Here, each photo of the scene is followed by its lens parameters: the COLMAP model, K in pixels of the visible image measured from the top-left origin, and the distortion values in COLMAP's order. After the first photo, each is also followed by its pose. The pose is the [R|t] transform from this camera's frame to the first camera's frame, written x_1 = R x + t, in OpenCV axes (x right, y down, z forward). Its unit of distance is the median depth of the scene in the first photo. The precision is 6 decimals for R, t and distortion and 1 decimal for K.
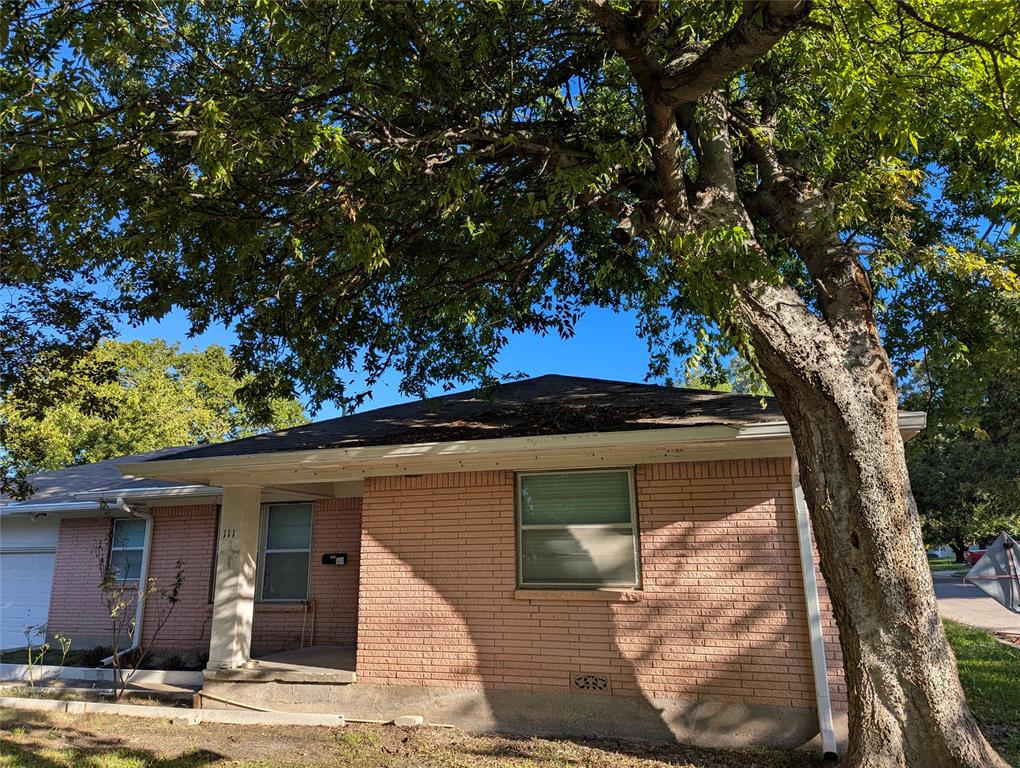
lens RADIAL K [[726.0, 0, 513.1], [0, 726.0, 384.4], [0, 0, 1]] dist [0.067225, -0.053153]
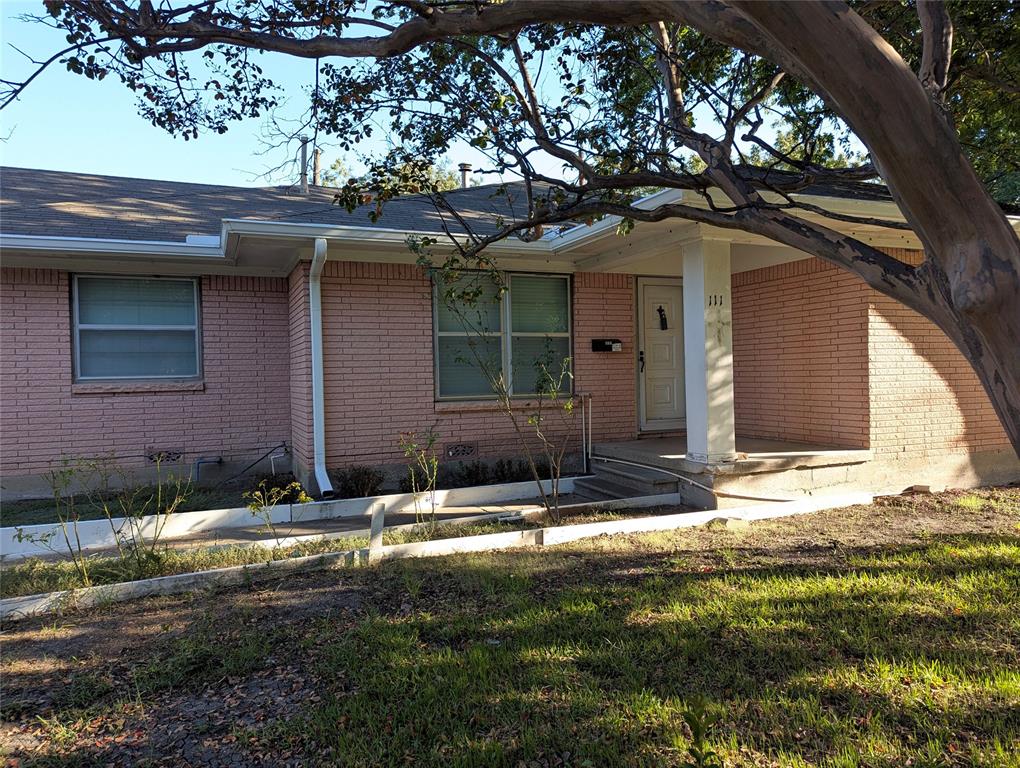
lens RADIAL K [[726.0, 0, 512.4], [0, 726.0, 376.4], [0, 0, 1]] dist [0.067225, -0.053153]
pose [[0.752855, -0.009969, 0.658111, -1.124630], [-0.139321, 0.974815, 0.174144, 0.186160], [-0.643272, -0.222794, 0.732505, 0.586941]]
